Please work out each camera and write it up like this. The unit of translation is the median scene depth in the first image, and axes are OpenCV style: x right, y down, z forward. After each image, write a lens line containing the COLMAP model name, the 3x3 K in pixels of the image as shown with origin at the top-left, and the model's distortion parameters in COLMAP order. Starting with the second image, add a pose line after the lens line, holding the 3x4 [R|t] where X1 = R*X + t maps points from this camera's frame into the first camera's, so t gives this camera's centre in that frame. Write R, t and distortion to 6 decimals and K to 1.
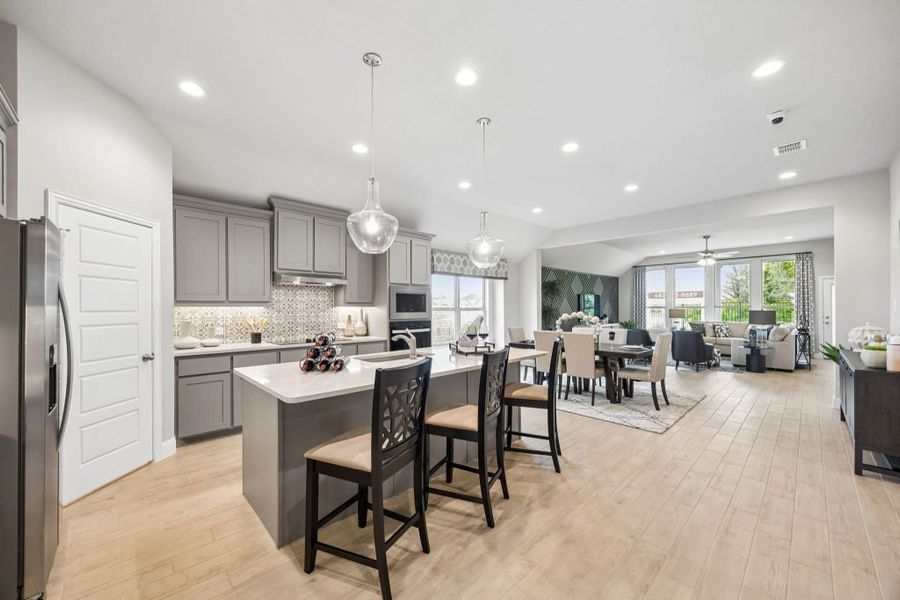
lens RADIAL K [[350.0, 0, 440.3], [0, 350.0, 307.7], [0, 0, 1]] dist [-0.000577, -0.000287]
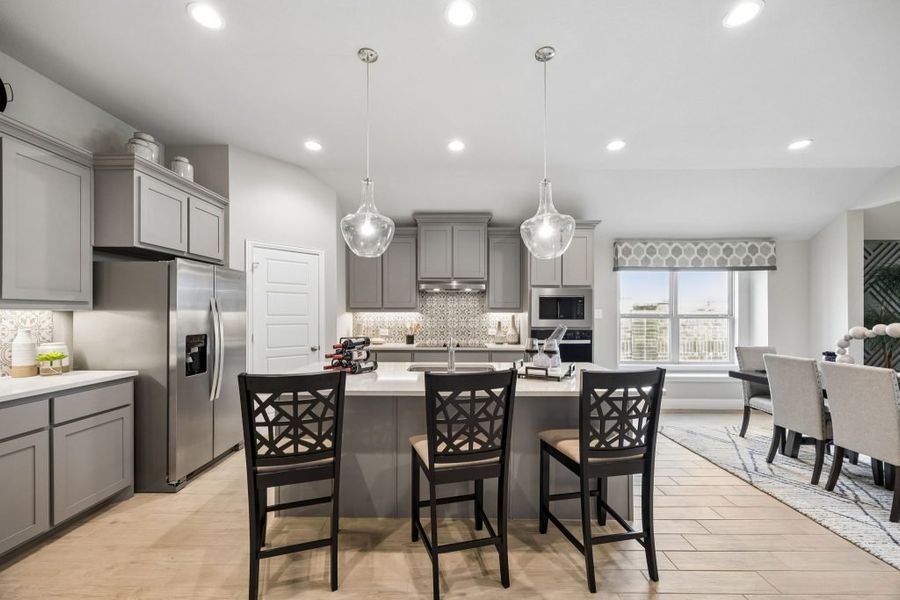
lens RADIAL K [[350.0, 0, 440.3], [0, 350.0, 307.7], [0, 0, 1]] dist [-0.000577, -0.000287]
pose [[0.718267, -0.007800, -0.695724, 0.285565], [-0.004311, 0.999868, -0.015661, -0.000213], [0.695755, 0.014248, 0.718138, 0.201038]]
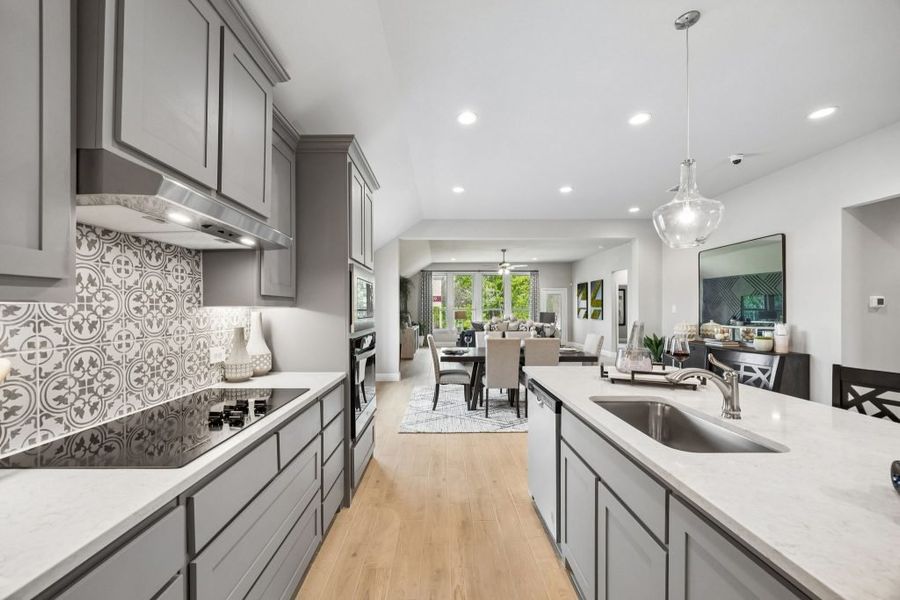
lens RADIAL K [[350.0, 0, 440.3], [0, 350.0, 307.7], [0, 0, 1]] dist [-0.000577, -0.000287]
pose [[0.670615, 0.006277, 0.741779, -0.400933], [-0.001226, 0.999972, -0.007353, 0.001362], [-0.741805, 0.004022, 0.670604, 0.553492]]
